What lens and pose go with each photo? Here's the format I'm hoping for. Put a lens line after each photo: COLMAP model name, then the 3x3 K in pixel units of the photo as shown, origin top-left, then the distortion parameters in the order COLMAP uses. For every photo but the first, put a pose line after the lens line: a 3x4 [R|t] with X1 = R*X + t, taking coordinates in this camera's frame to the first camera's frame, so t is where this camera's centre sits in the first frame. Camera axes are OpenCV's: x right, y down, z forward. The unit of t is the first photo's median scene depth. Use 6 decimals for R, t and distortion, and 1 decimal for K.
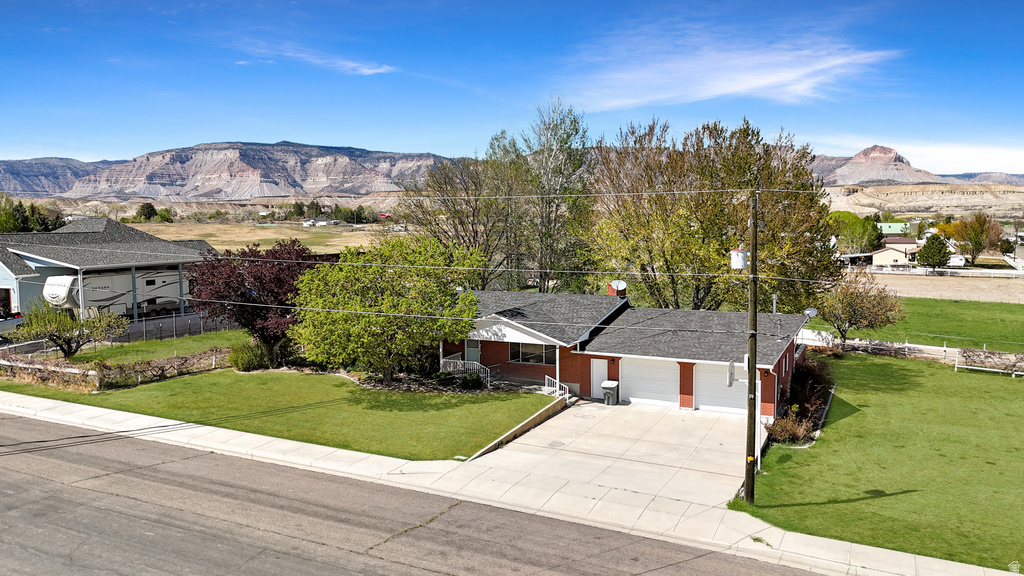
lens RADIAL K [[802.6, 0, 512.0], [0, 802.6, 288.0], [0, 0, 1]] dist [0.103339, -0.109859]
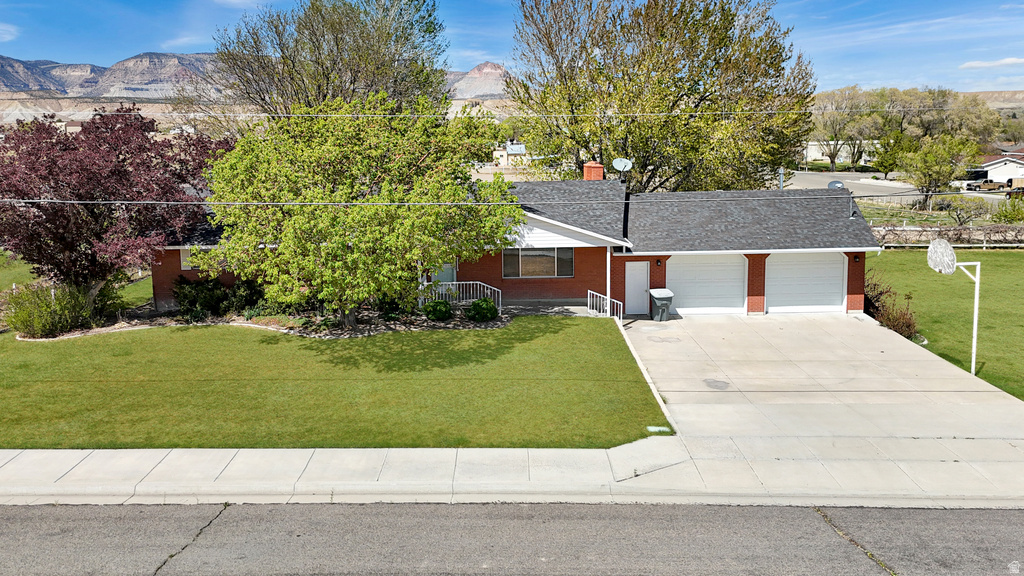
lens RADIAL K [[802.6, 0, 512.0], [0, 802.6, 288.0], [0, 0, 1]] dist [0.103339, -0.109859]
pose [[0.897026, -0.096638, 0.431284, -0.323516], [0.052006, 0.992103, 0.114133, 0.022946], [-0.438908, -0.079951, 0.894968, 0.397733]]
